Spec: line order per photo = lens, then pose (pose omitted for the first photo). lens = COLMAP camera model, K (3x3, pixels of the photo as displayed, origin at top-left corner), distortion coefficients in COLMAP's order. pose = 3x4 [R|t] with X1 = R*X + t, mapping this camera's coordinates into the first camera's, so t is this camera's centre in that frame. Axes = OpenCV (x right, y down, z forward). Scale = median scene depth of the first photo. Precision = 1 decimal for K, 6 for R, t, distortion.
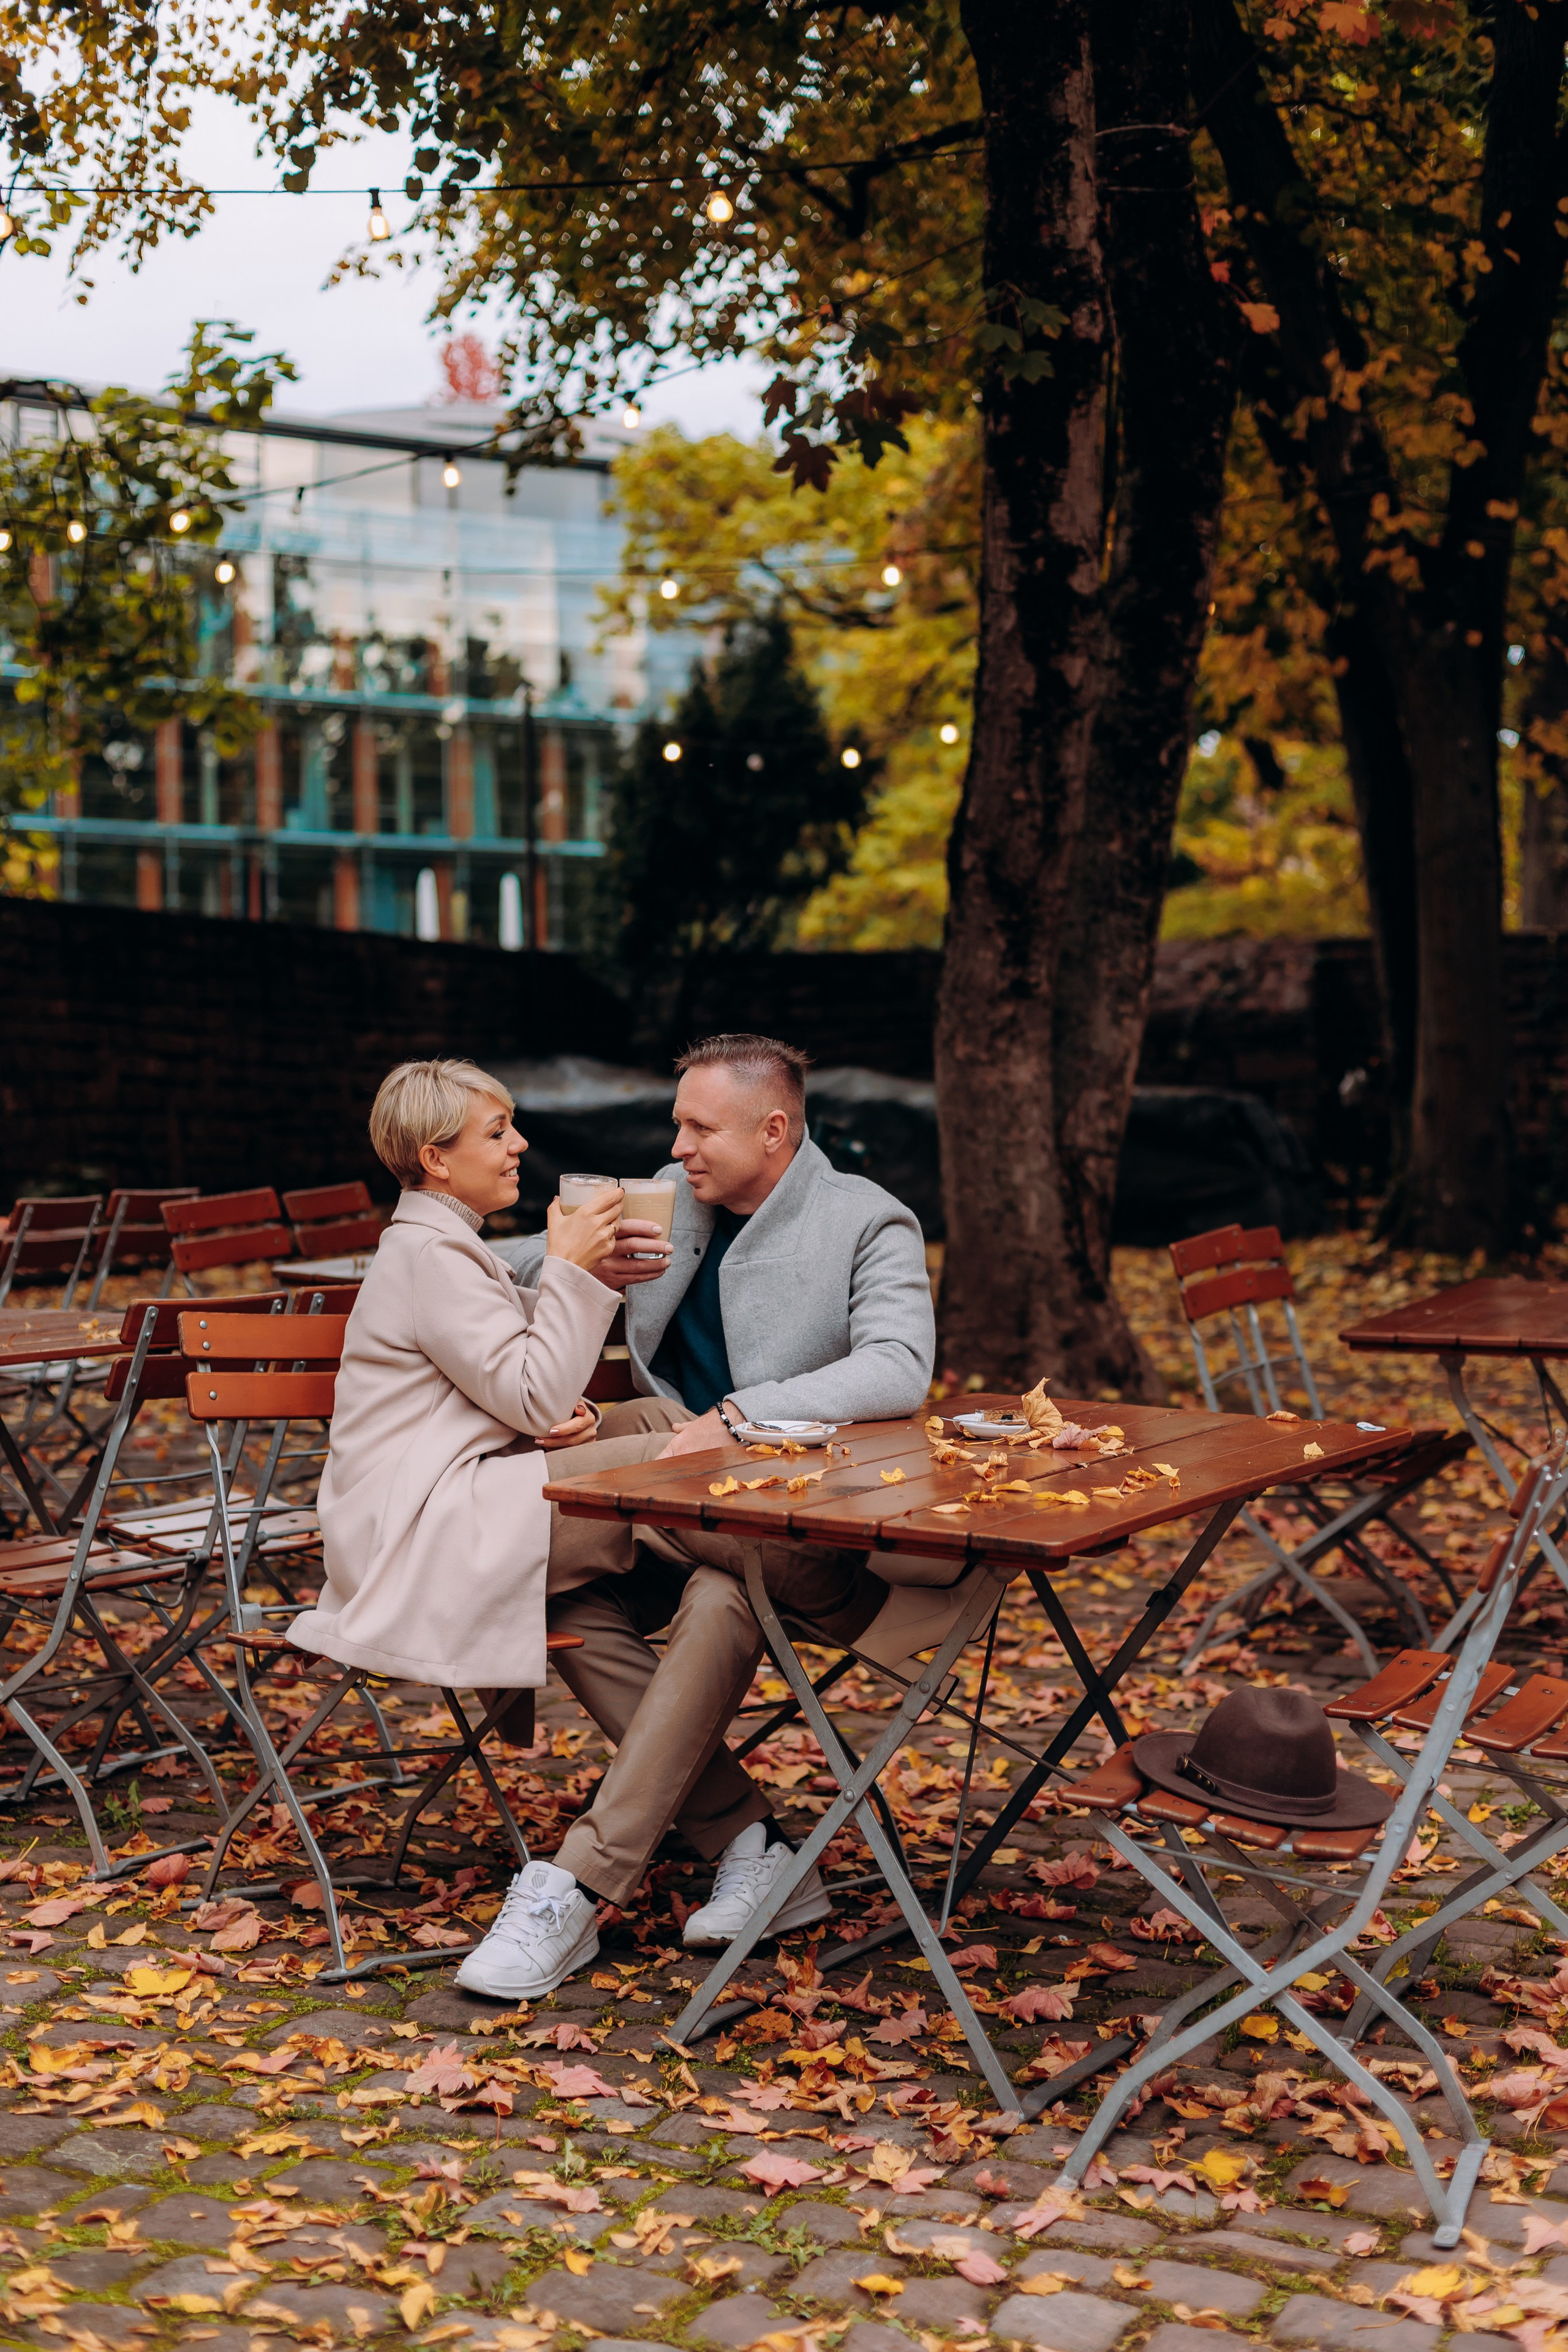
lens RADIAL K [[5038.8, 0, 784.0], [0, 5038.8, 1176.0], [0, 0, 1]] dist [0.055072, -0.307156]
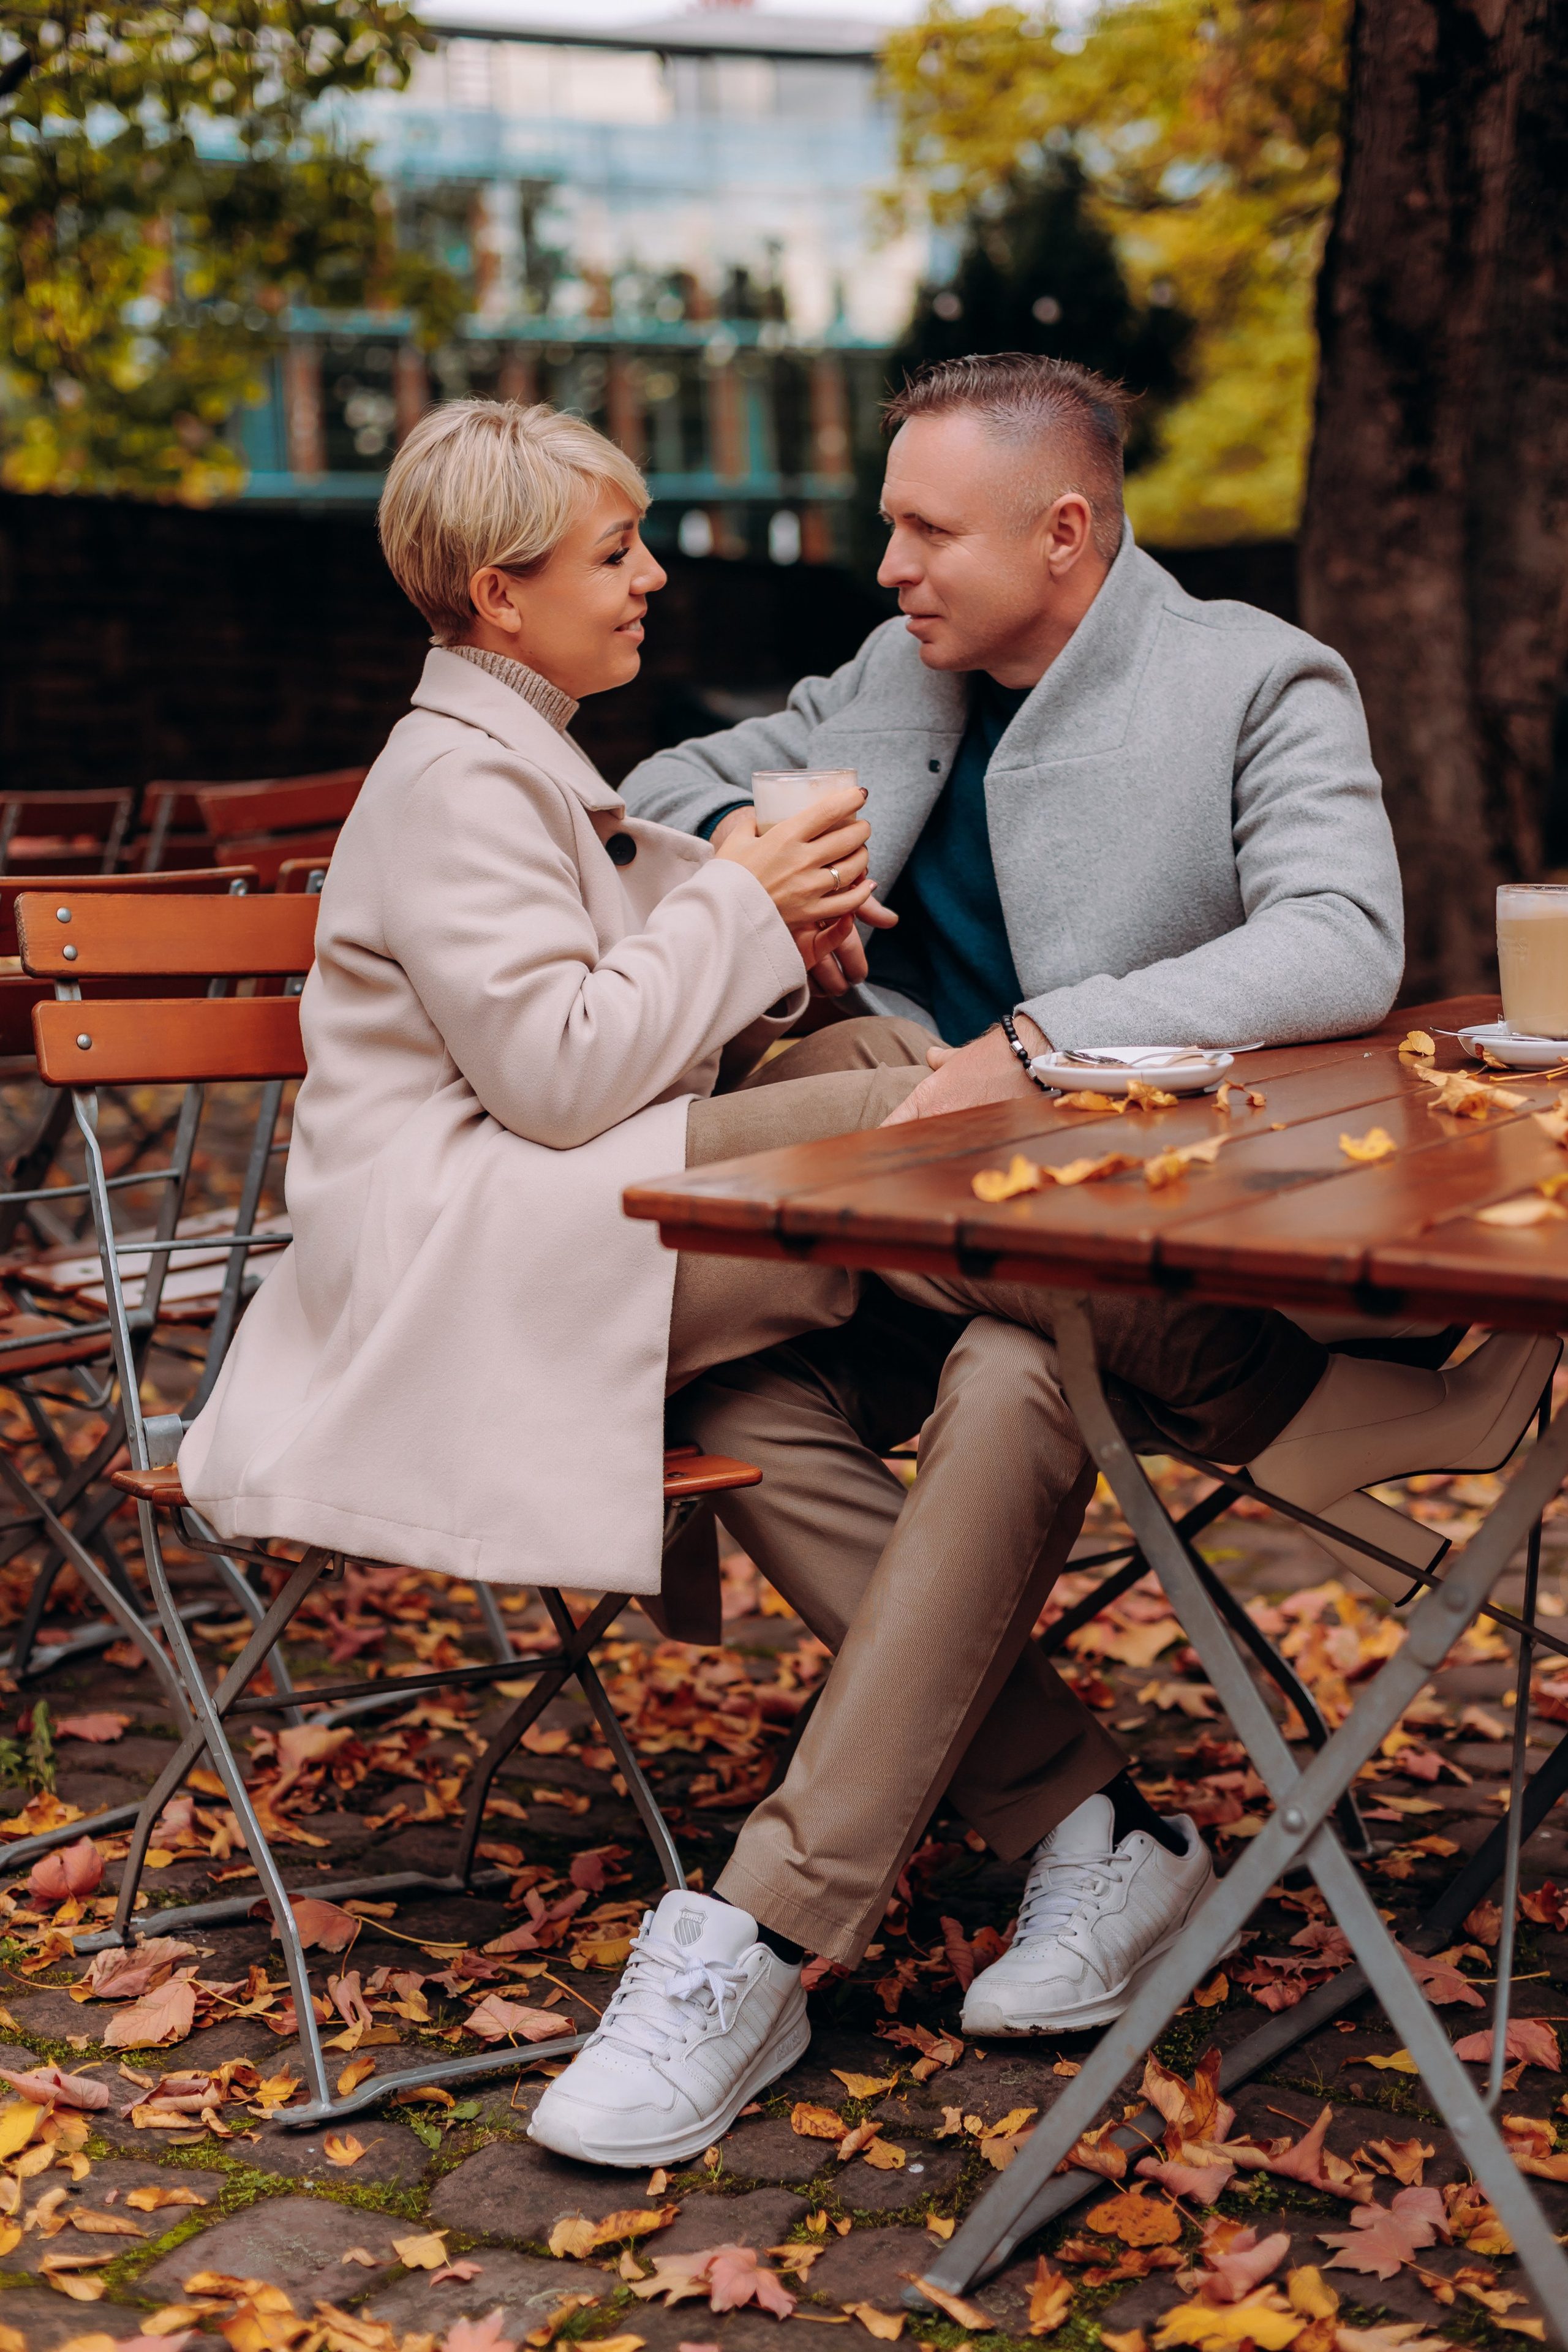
lens RADIAL K [[2587.0, 0, 783.5], [0, 2587.0, 1211.5], [0, 0, 1]] dist [-0.000831, -0.016144]
pose [[0.992743, -0.029210, -0.116653, -0.004476], [0.037909, 0.996607, 0.073062, 0.044423], [0.114123, -0.076954, 0.990482, 0.730082]]
